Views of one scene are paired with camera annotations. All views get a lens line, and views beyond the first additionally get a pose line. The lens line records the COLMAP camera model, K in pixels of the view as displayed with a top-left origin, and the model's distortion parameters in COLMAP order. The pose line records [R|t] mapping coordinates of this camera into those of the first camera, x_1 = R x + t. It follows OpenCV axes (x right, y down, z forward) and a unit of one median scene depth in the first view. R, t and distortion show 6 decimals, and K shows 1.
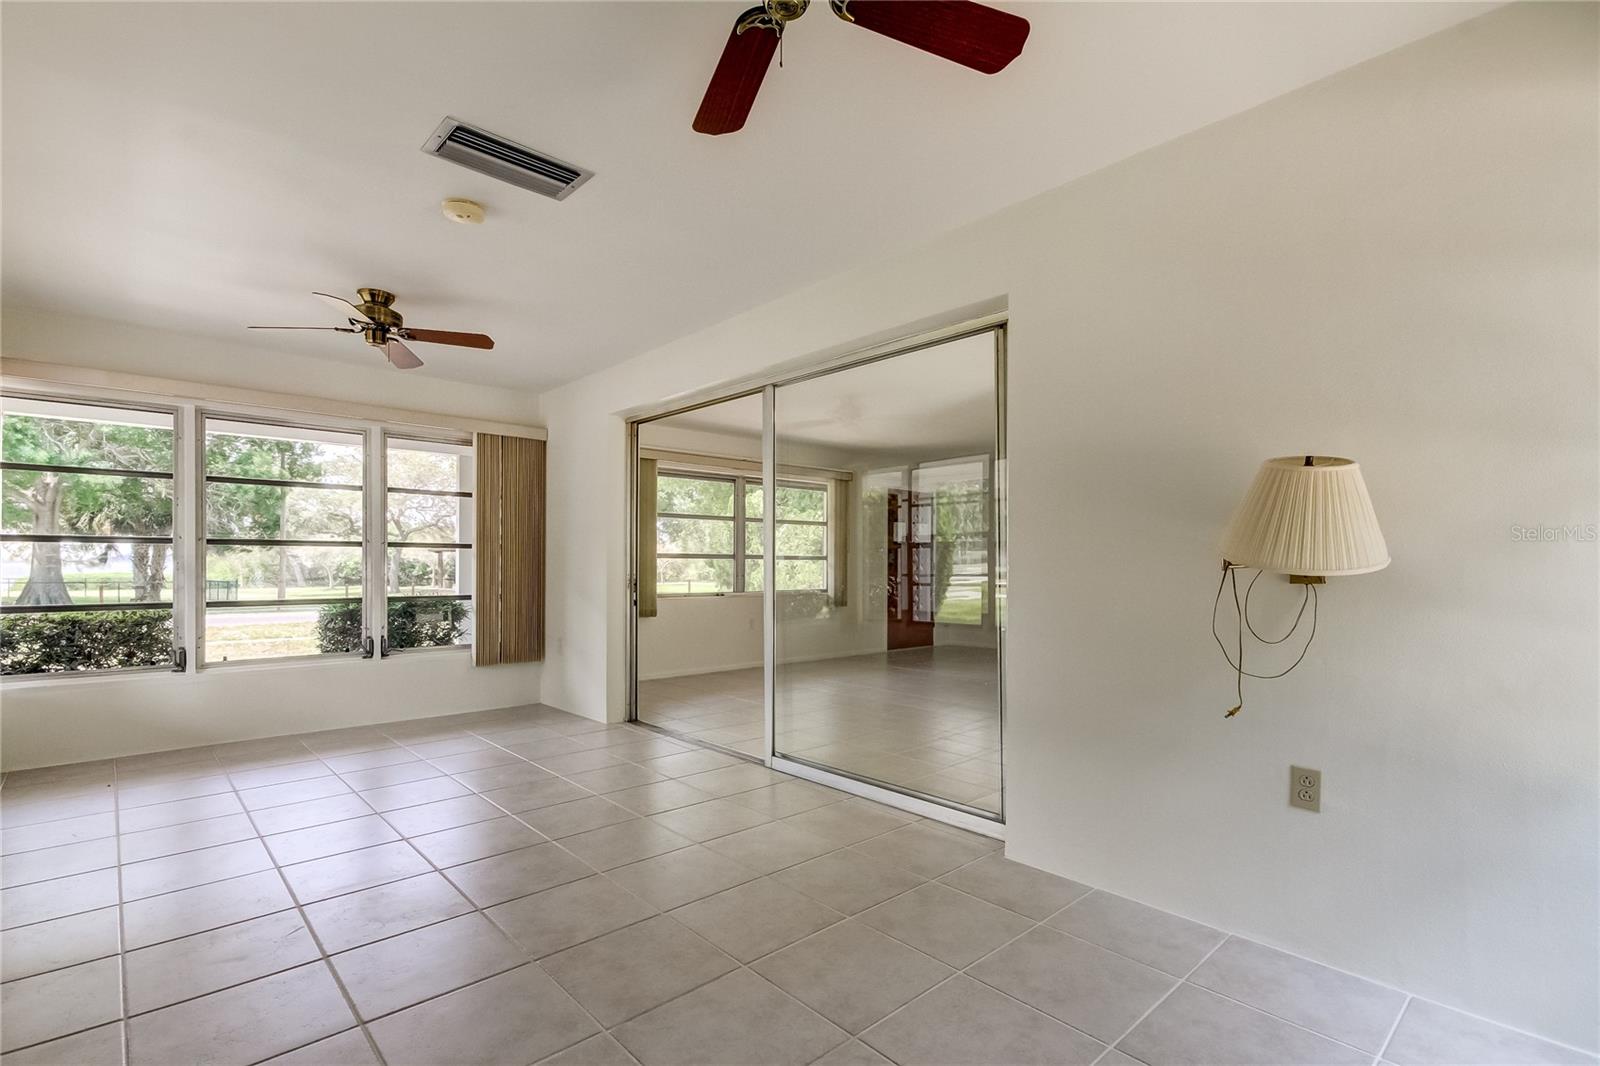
lens RADIAL K [[746.8, 0, 795.5], [0, 746.8, 560.6], [0, 0, 1]] dist [0.025125, -0.000491]
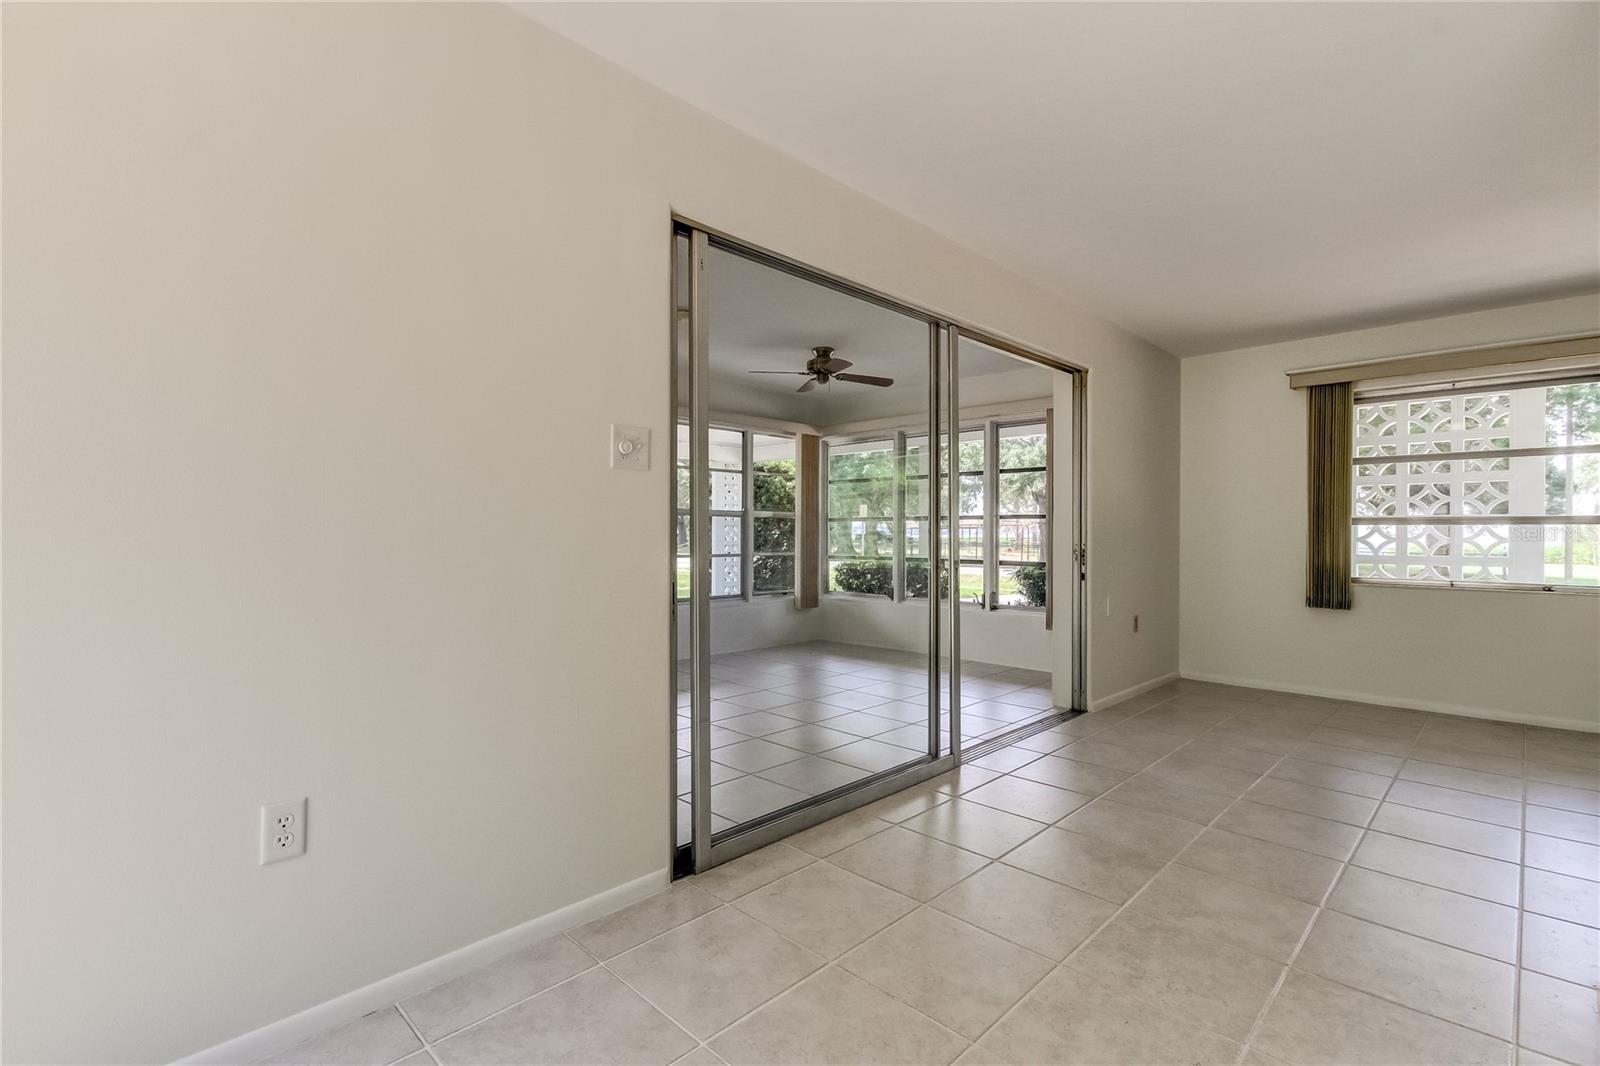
lens RADIAL K [[746.8, 0, 792.5], [0, 746.8, 535.3], [0, 0, 1]] dist [0.025125, -0.000491]
pose [[0.052900, -0.007130, -0.998574, 0.447112], [-0.009557, 0.999925, -0.007646, 0.014290], [0.998554, 0.009947, 0.052828, 0.428194]]
